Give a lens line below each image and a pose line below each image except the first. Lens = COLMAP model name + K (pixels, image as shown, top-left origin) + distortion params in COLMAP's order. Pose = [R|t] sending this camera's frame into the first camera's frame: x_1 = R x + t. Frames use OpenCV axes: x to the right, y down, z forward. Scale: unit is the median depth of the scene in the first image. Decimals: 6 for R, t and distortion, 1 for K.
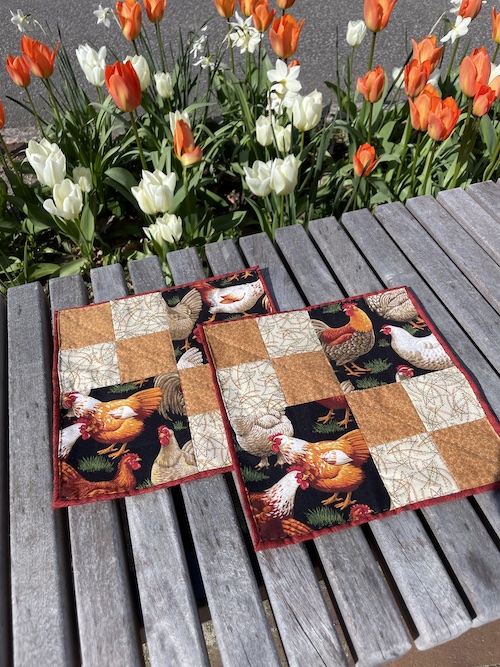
lens RADIAL K [[523.9, 0, 247.7], [0, 523.9, 339.2], [0, 0, 1]] dist [0.046075, -0.094201]
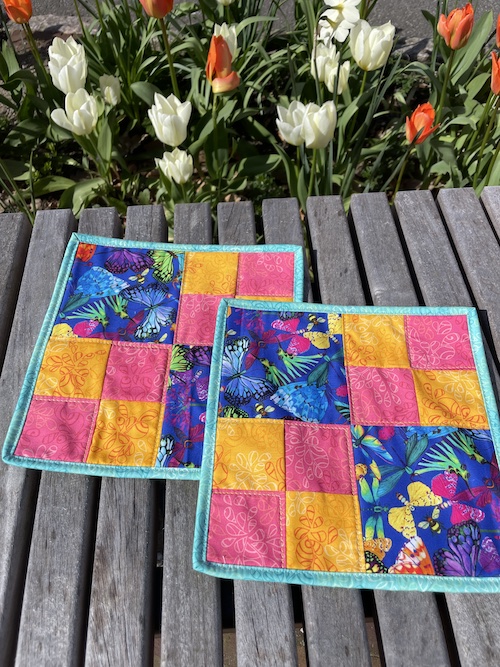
lens RADIAL K [[523.9, 0, 246.5], [0, 523.9, 335.9], [0, 0, 1]] dist [0.046075, -0.094201]
pose [[0.971055, 0.208780, -0.116033, 0.107577], [-0.190749, 0.970208, 0.149372, -0.078452], [0.143762, -0.122916, 0.981949, 0.107545]]
